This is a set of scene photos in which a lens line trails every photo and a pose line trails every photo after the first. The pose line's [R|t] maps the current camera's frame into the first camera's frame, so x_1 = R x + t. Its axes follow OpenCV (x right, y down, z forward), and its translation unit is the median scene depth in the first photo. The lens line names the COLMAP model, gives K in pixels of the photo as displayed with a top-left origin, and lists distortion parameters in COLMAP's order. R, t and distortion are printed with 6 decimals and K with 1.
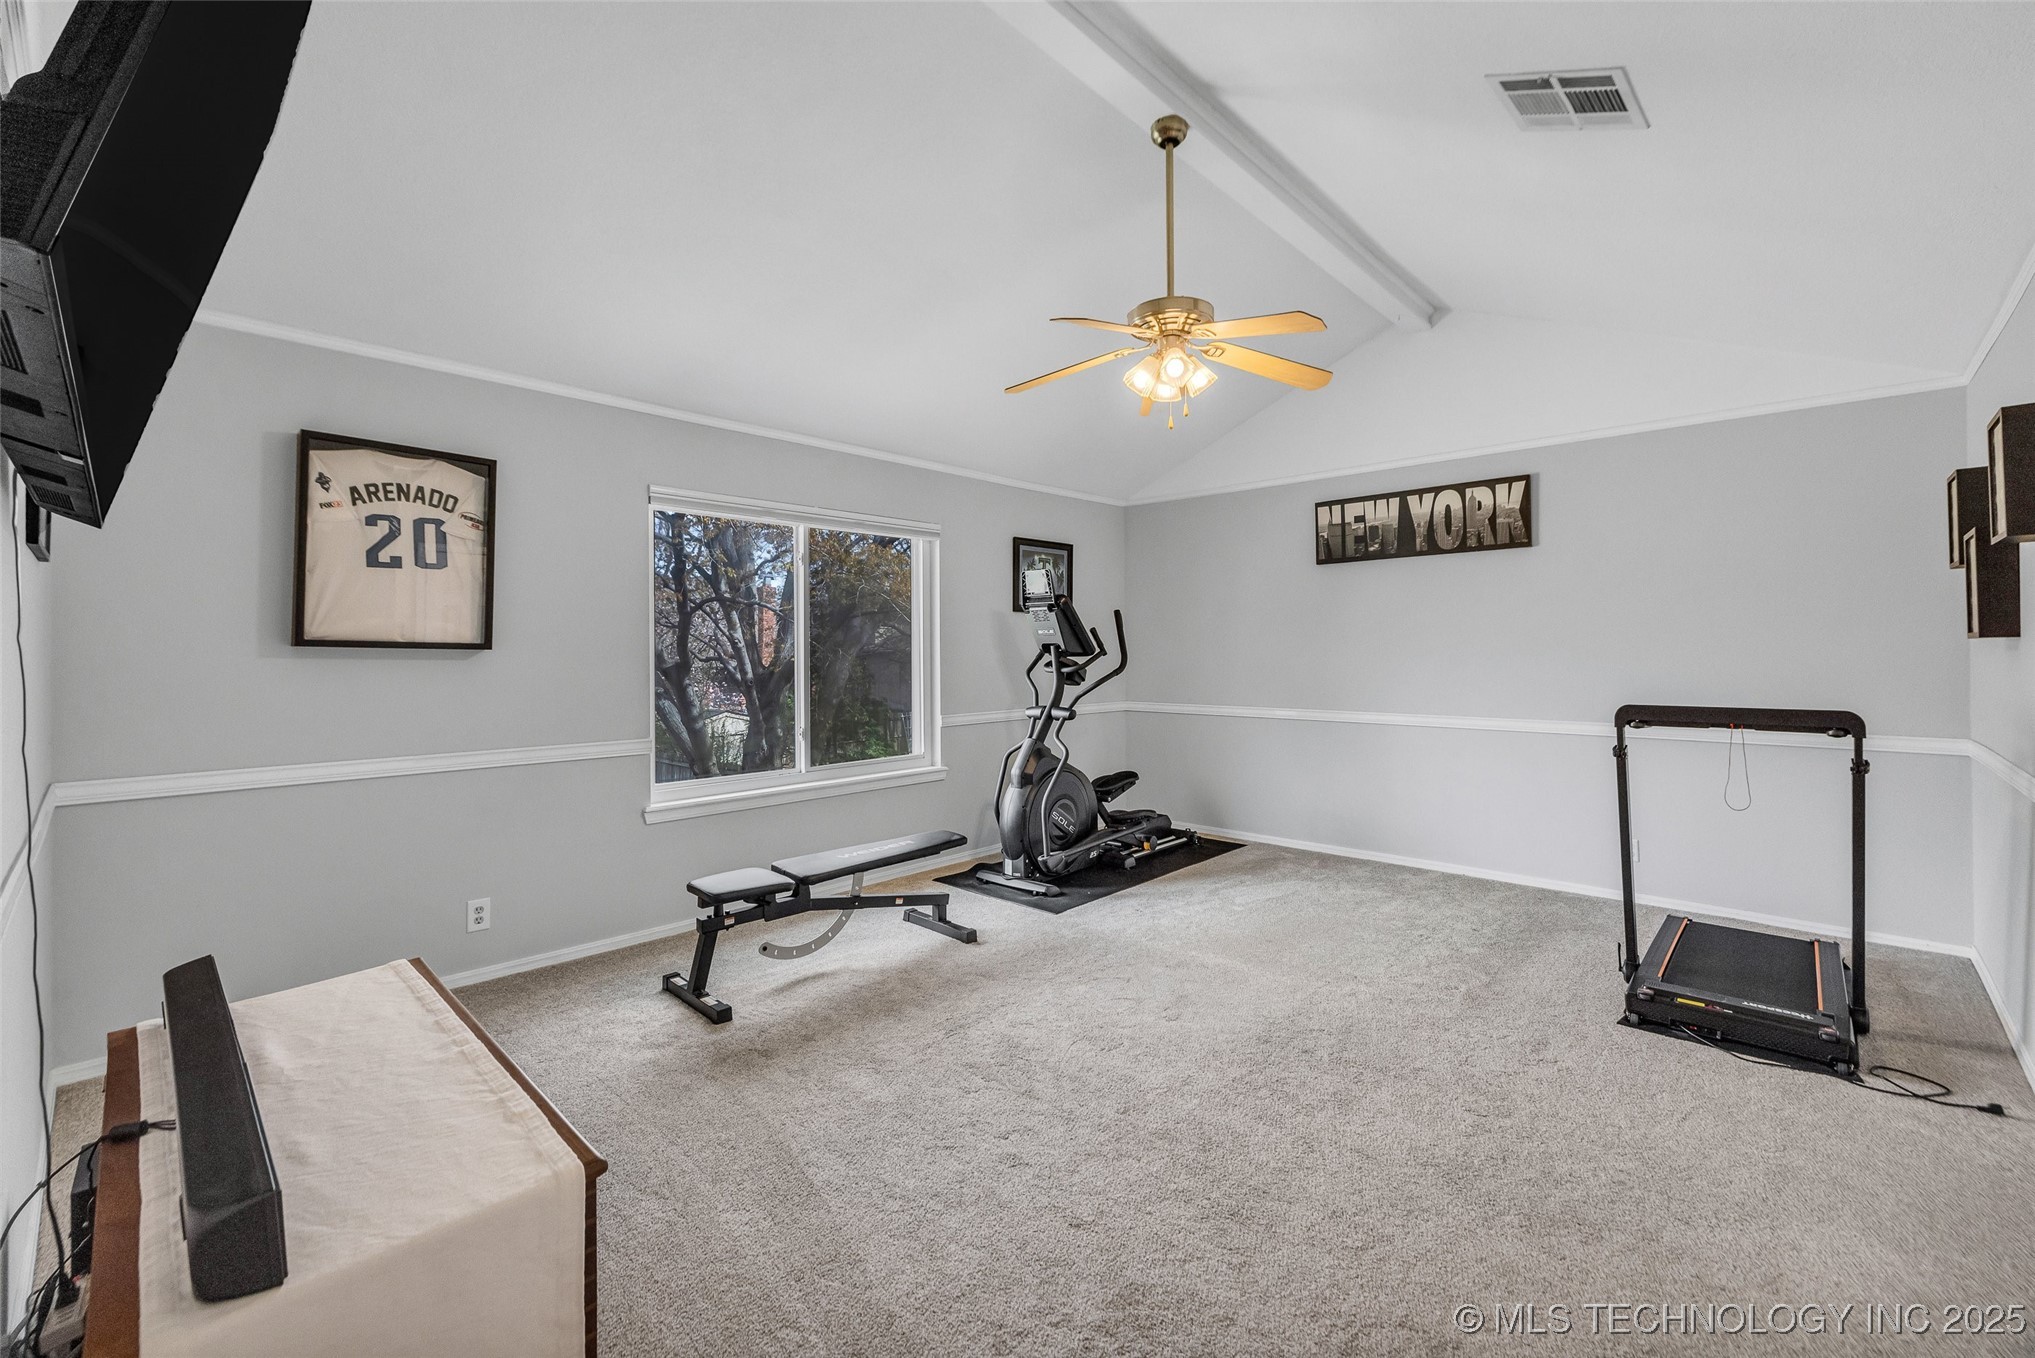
lens RADIAL K [[855.1, 0, 1022.9], [0, 855.1, 663.7], [0, 0, 1]] dist [0.000916, 0.000336]
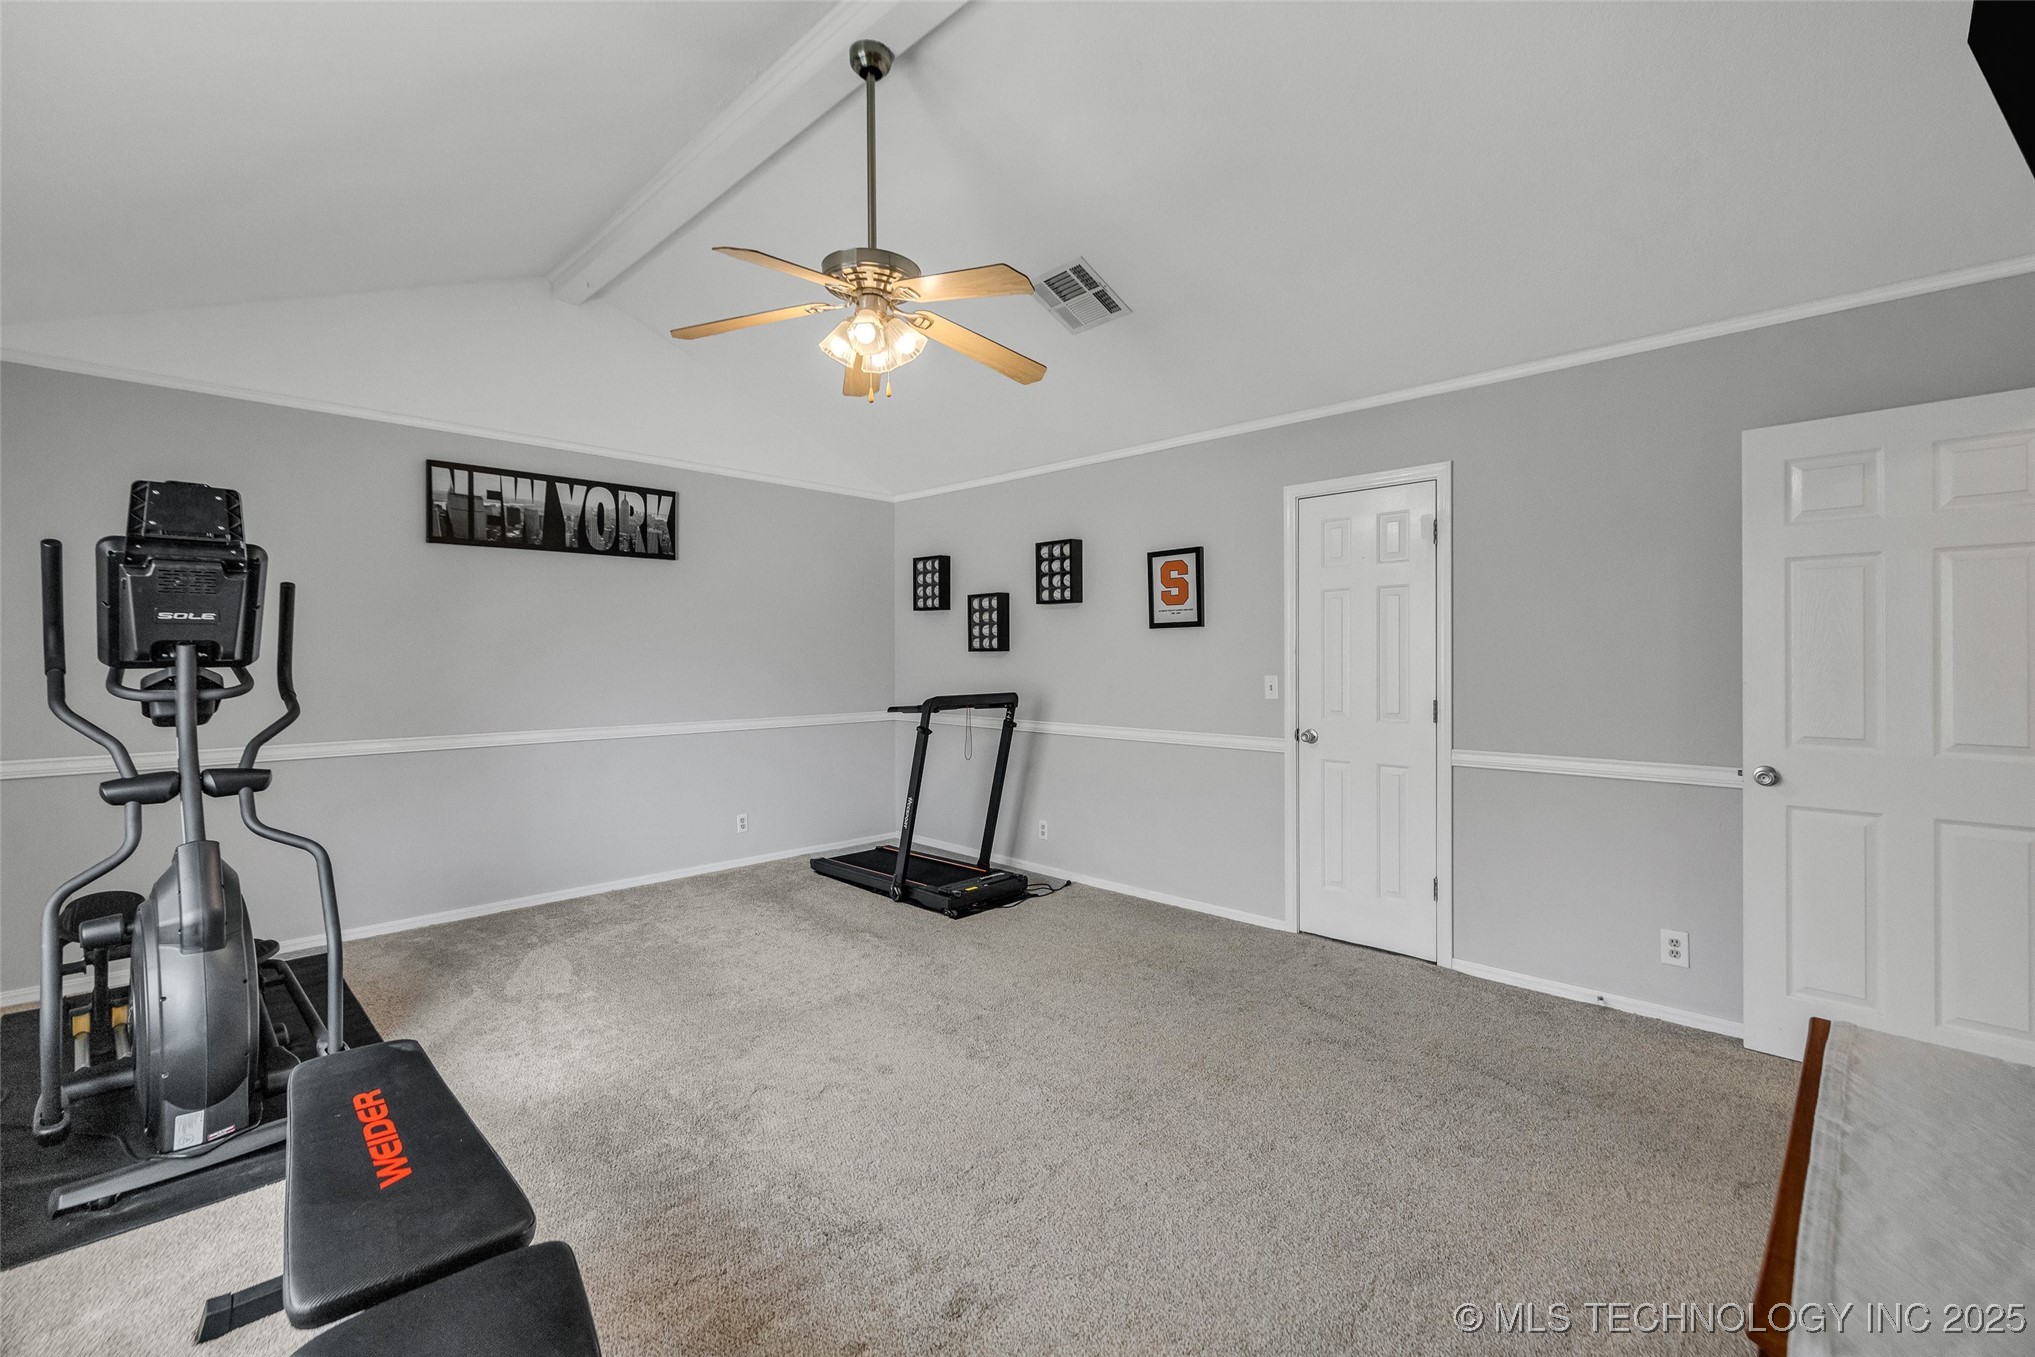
lens RADIAL K [[855.1, 0, 1023.1], [0, 855.1, 670.4], [0, 0, 1]] dist [0.000916, 0.000336]
pose [[0.021474, -0.012790, 0.999688, -0.437856], [0.013353, 0.999833, 0.012505, -0.006764], [-0.999680, 0.013080, 0.021641, 0.515992]]
